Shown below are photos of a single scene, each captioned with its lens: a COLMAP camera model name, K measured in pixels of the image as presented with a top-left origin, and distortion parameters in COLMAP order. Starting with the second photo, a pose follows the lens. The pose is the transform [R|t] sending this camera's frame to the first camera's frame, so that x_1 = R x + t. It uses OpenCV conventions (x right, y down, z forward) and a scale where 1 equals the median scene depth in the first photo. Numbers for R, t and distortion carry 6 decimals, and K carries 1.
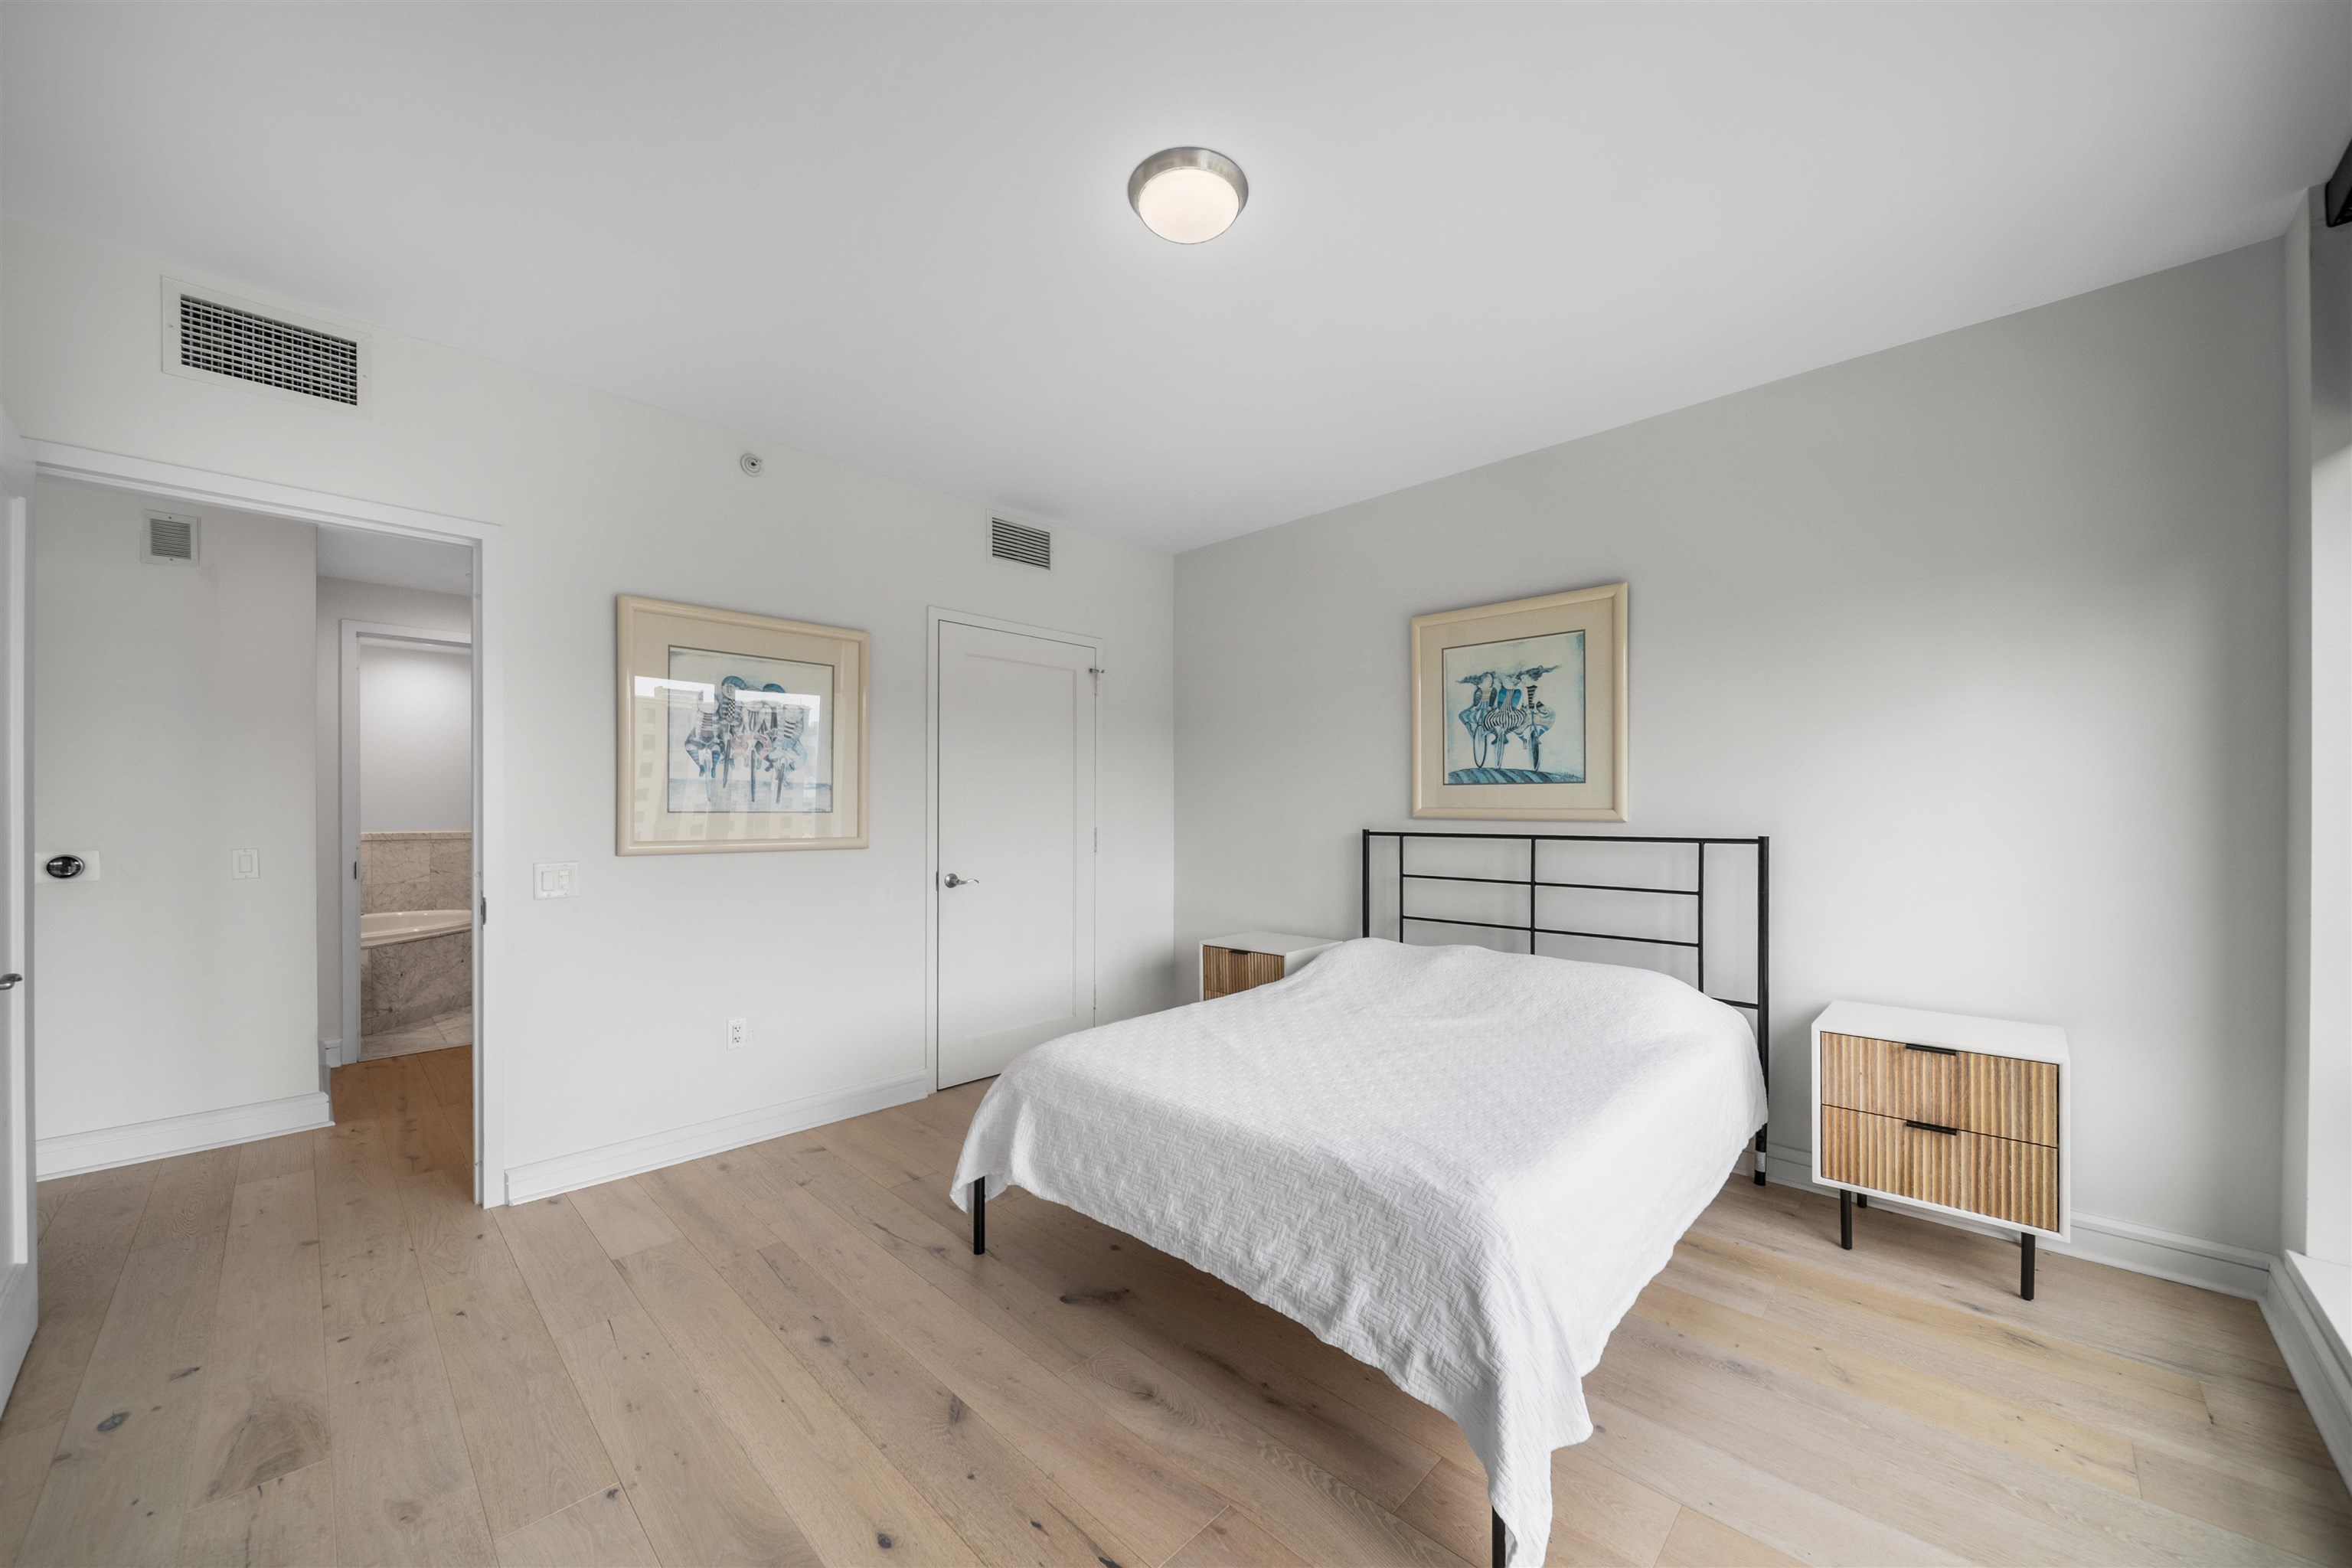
lens RADIAL K [[857.3, 0, 1173.9], [0, 857.3, 812.9], [0, 0, 1]] dist [-0.000464, -0.000053]
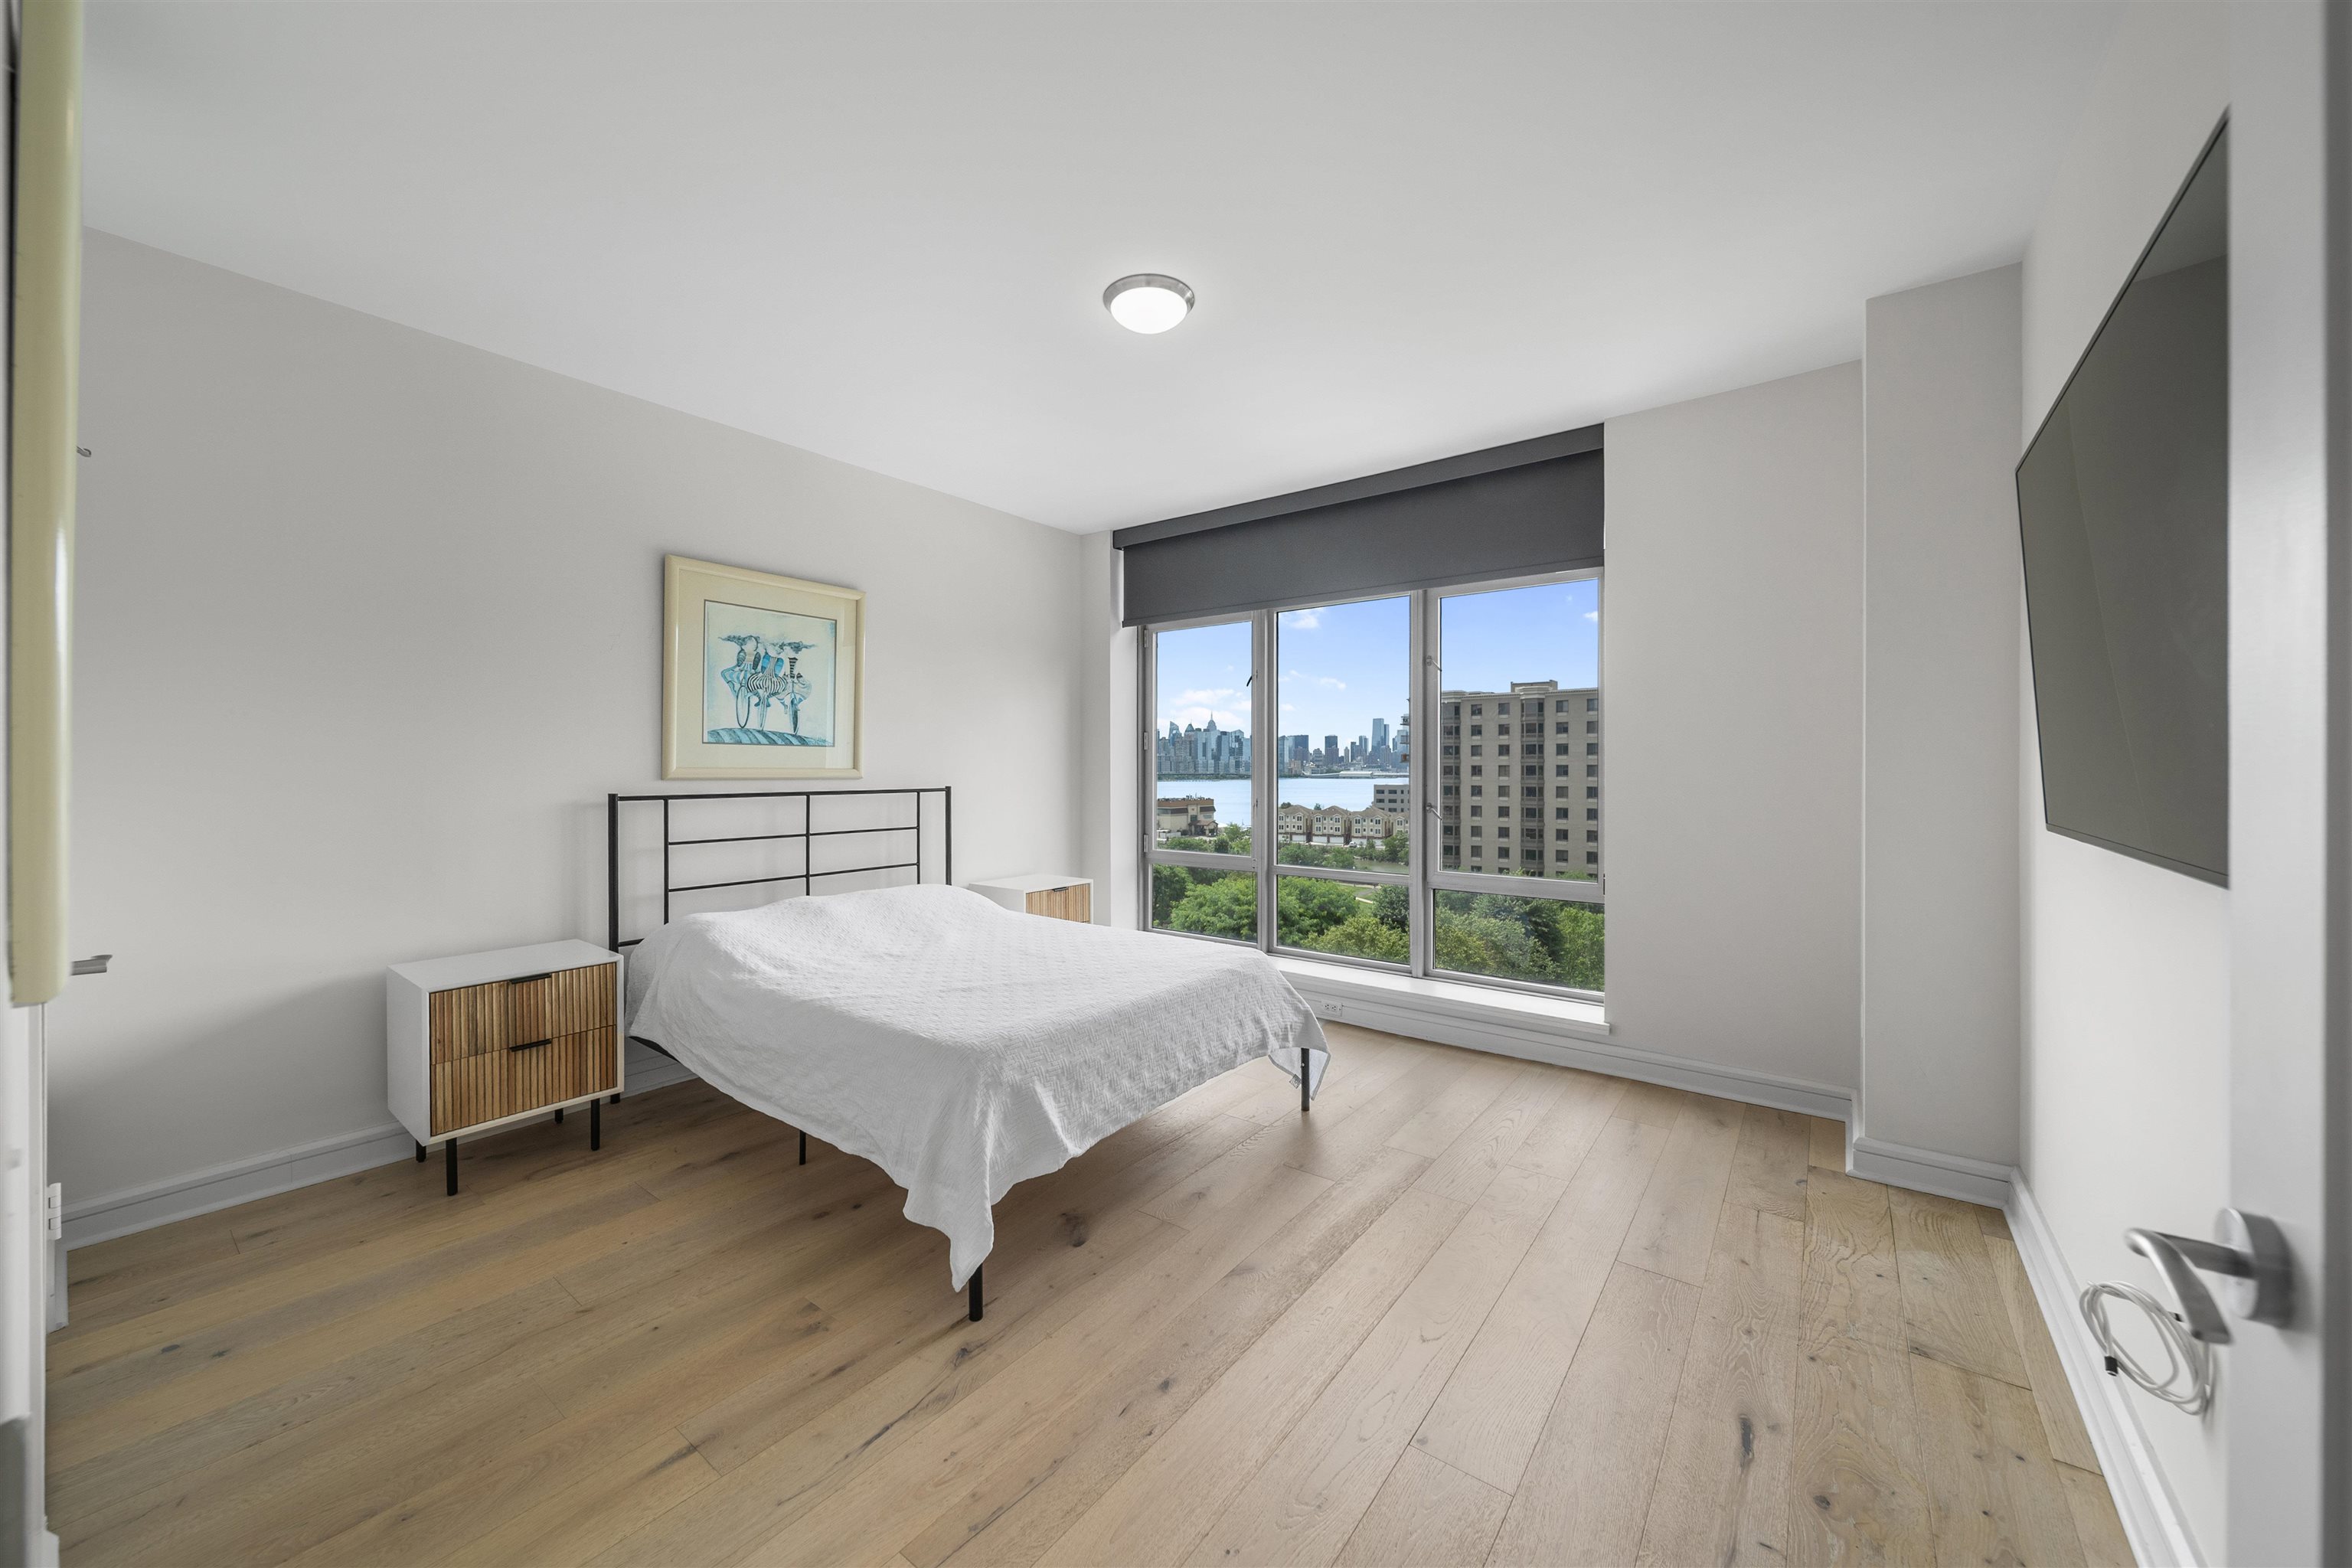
lens RADIAL K [[866.0, 0, 1174.3], [0, 866.0, 770.0], [0, 0, 1]] dist [-0.000362, 0.000002]
pose [[-0.125740, -0.000715, 0.992063, -0.751547], [0.006150, 0.999980, 0.001500, -0.001499], [-0.992044, 0.006289, -0.125733, 0.649498]]
